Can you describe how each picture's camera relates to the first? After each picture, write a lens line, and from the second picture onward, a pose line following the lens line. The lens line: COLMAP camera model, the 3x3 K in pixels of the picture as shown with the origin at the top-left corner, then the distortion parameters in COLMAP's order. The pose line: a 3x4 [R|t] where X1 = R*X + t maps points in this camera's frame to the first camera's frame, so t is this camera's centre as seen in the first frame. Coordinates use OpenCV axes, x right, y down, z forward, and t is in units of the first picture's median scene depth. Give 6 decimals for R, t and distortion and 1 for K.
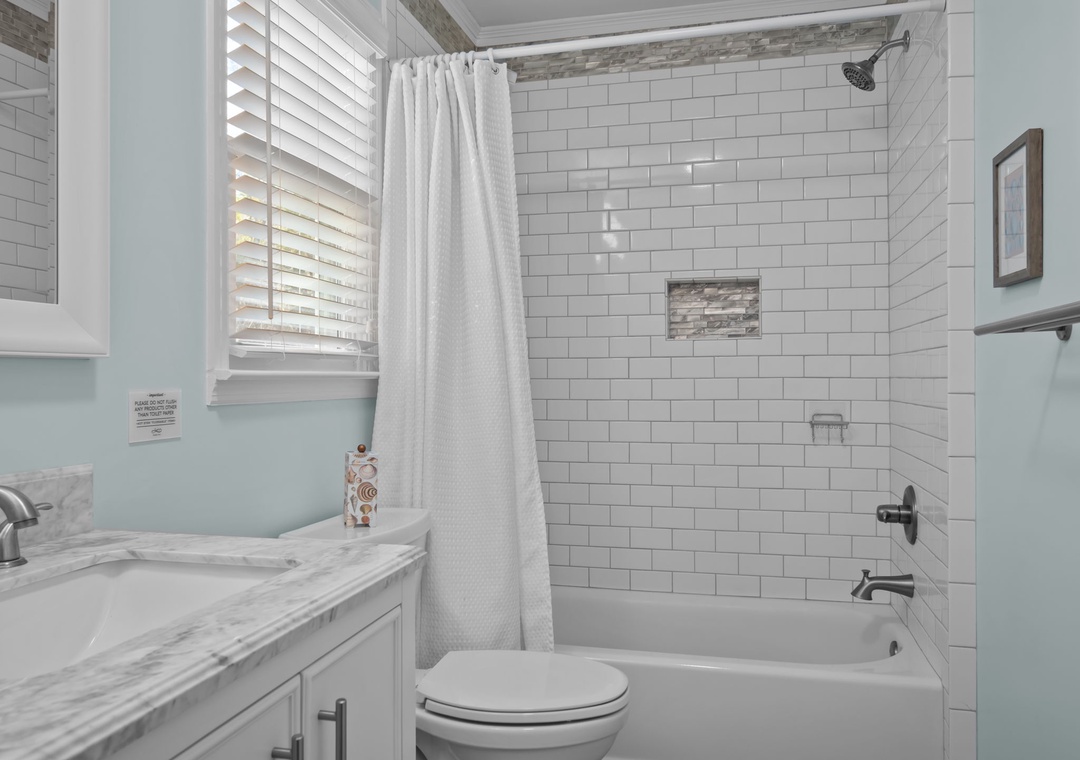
lens RADIAL K [[803.8, 0, 540.0], [0, 803.8, 380.0], [0, 0, 1]] dist [0.009683, 0.001692]
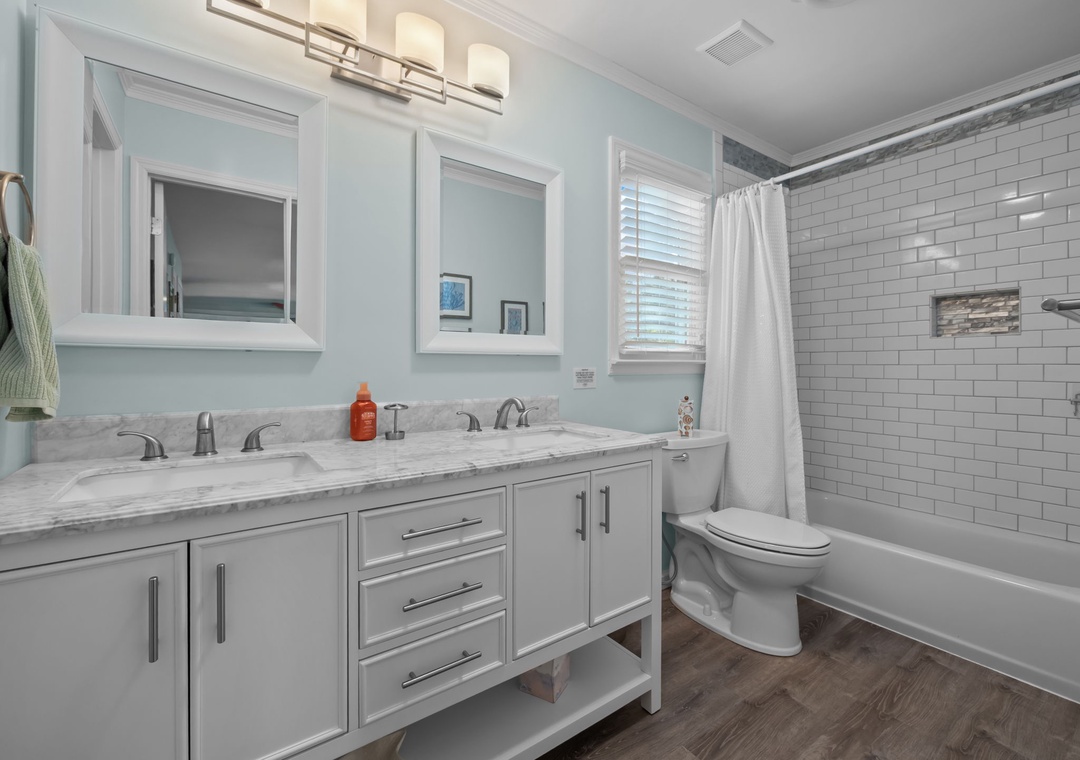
lens RADIAL K [[471.7, 0, 542.6], [0, 471.7, 371.6], [0, 0, 1]] dist [-0.000200, -0.000203]
pose [[0.755438, 0.012774, -0.655096, 0.240277], [-0.005169, 0.999895, 0.013536, 0.003203], [0.655200, -0.006839, 0.755425, -0.116035]]
